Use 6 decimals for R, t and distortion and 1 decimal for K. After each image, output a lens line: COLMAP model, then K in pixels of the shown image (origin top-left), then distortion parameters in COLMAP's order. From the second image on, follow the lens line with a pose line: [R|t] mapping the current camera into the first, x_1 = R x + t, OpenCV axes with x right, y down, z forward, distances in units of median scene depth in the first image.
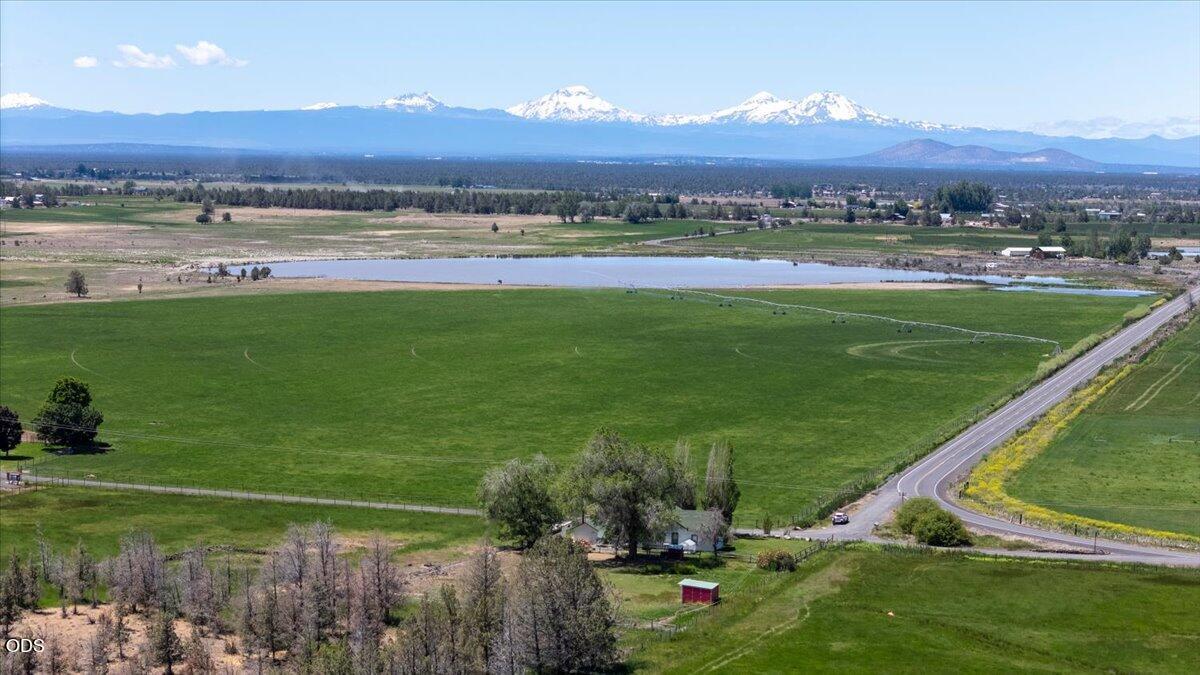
lens RADIAL K [[2420.4, 0, 601.7], [0, 2420.4, 344.3], [0, 0, 1]] dist [-0.140488, 0.000000]
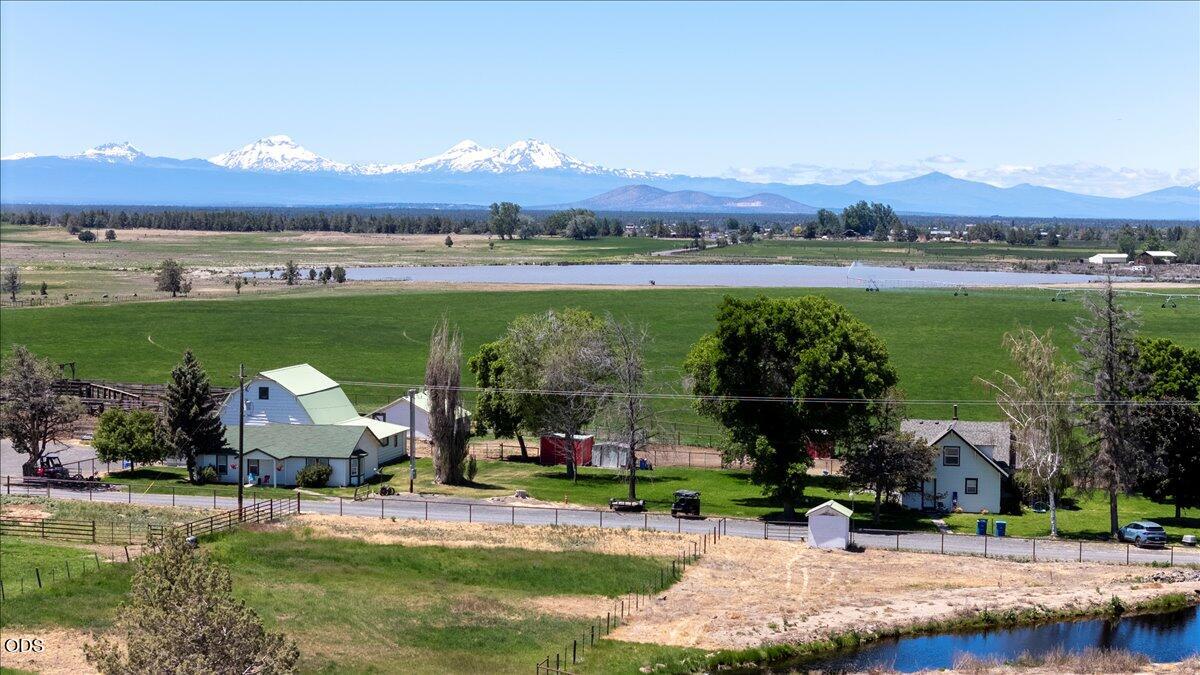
lens RADIAL K [[2420.4, 0, 600.0], [0, 2420.4, 339.9], [0, 0, 1]] dist [-0.140488, 0.000000]
pose [[0.992344, -0.011527, 0.122965, -0.155944], [0.014264, 0.999669, -0.021403, 0.008980], [-0.122677, 0.022993, 0.992180, 0.234008]]
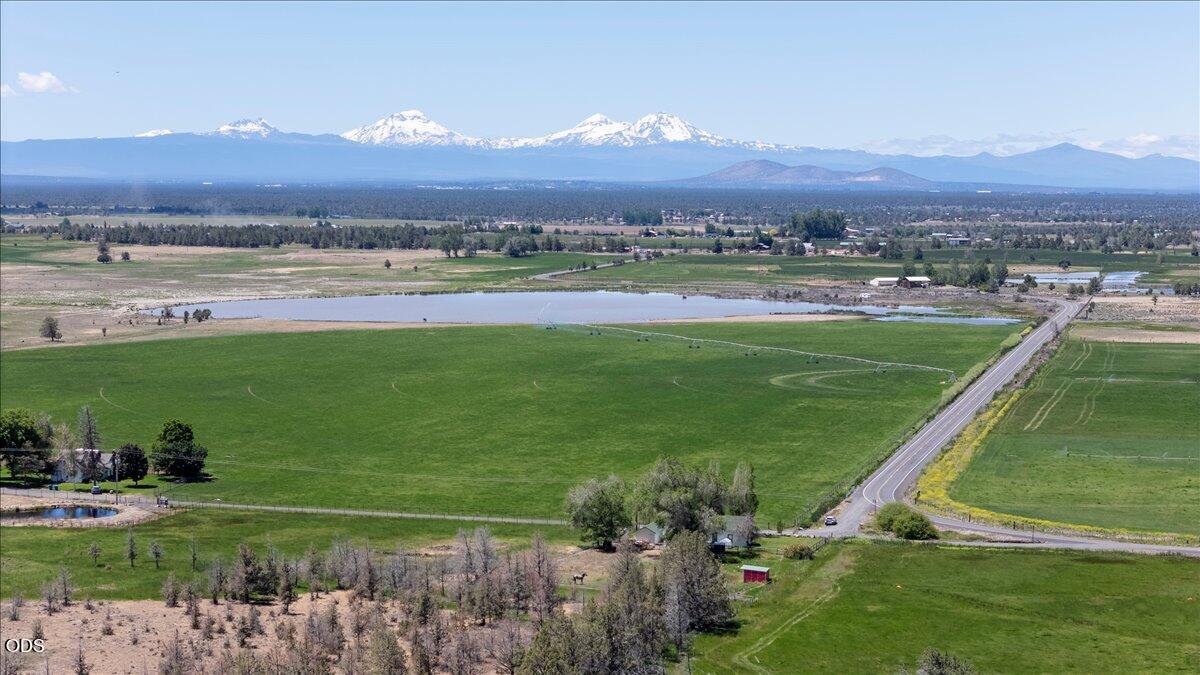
lens RADIAL K [[2420.4, 0, 599.3], [0, 2420.4, 333.6], [0, 0, 1]] dist [-0.140488, 0.000000]
pose [[0.997673, -0.015099, 0.066484, -0.036493], [0.016002, 0.999787, -0.013072, -0.004180], [-0.066272, 0.014105, 0.997702, -0.092349]]
